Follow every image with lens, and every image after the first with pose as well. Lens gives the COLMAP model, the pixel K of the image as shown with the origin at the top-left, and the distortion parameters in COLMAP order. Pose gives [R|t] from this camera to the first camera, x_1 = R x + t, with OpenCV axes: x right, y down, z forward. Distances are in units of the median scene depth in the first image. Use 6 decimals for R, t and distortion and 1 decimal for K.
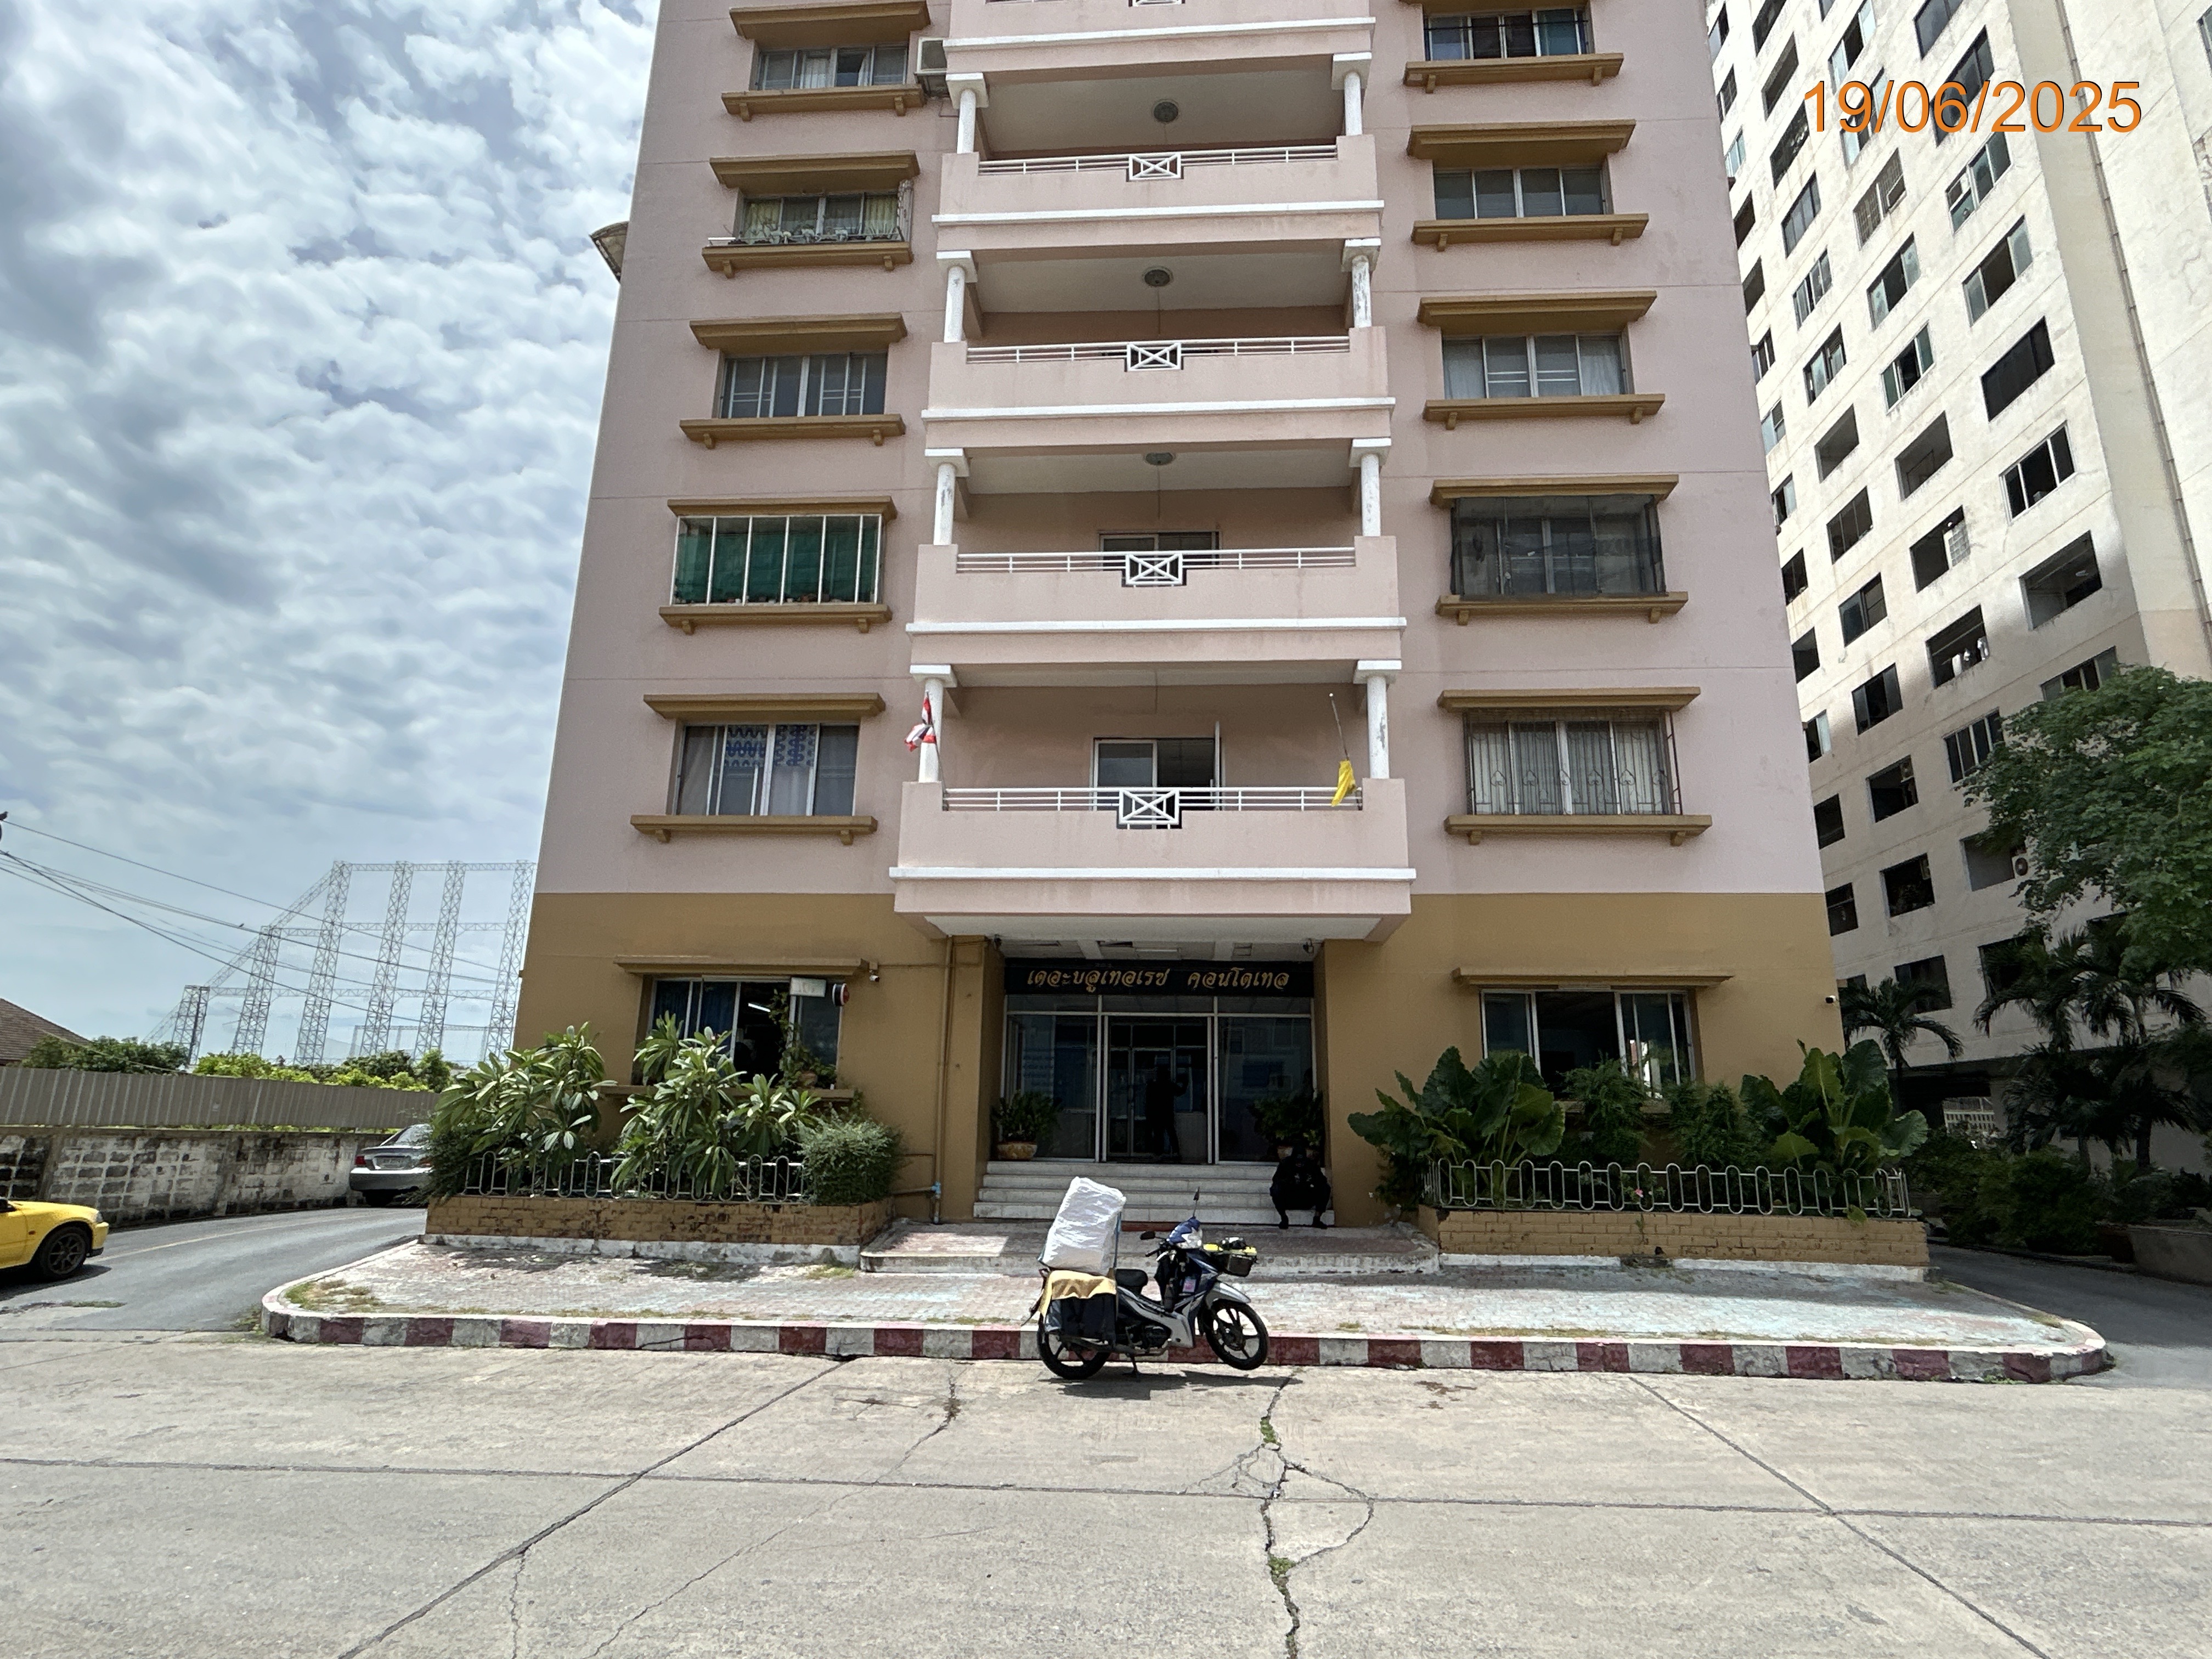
lens RADIAL K [[1205.3, 0, 1110.2], [0, 1205.3, 822.4], [0, 0, 1]] dist [-0.000453, -0.001494]
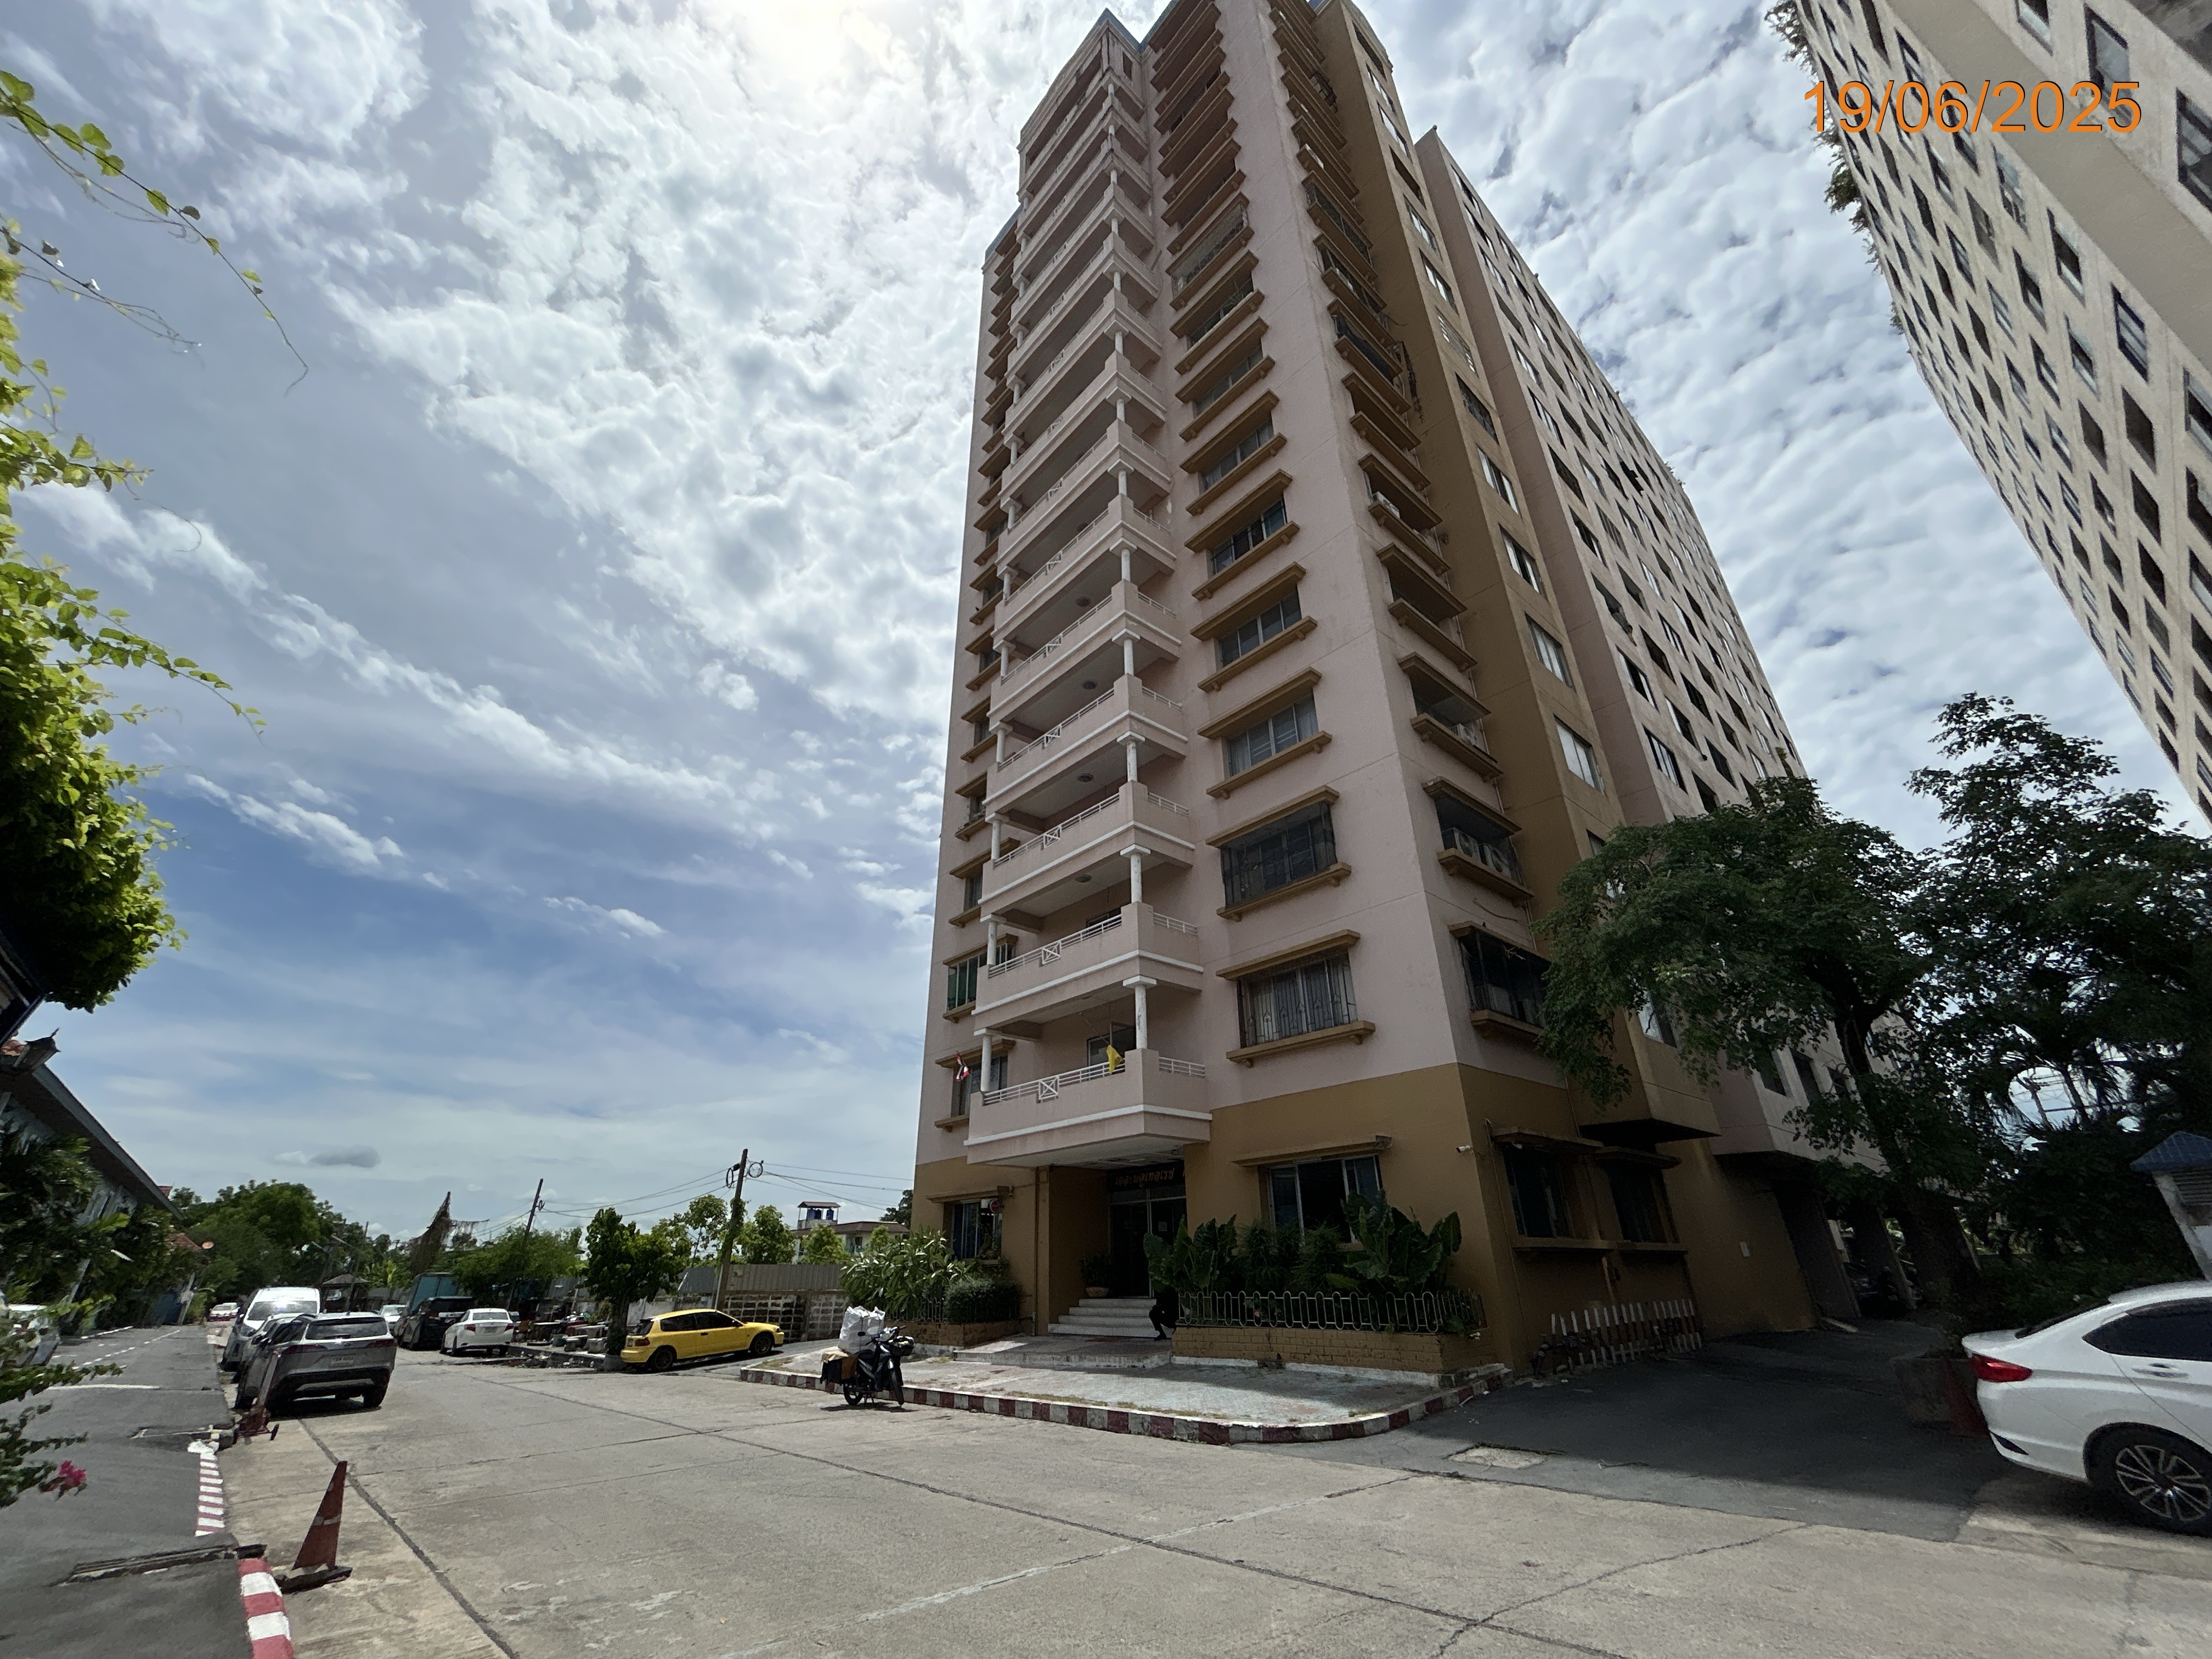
lens RADIAL K [[893.3, 0, 1119.1], [0, 893.3, 839.9], [0, 0, 1]] dist [-0.002491, 0.000833]
pose [[0.725658, -0.329689, -0.603925, 0.964699], [0.198834, 0.940759, -0.274658, 0.024083], [0.658700, 0.079227, 0.748223, 0.021051]]
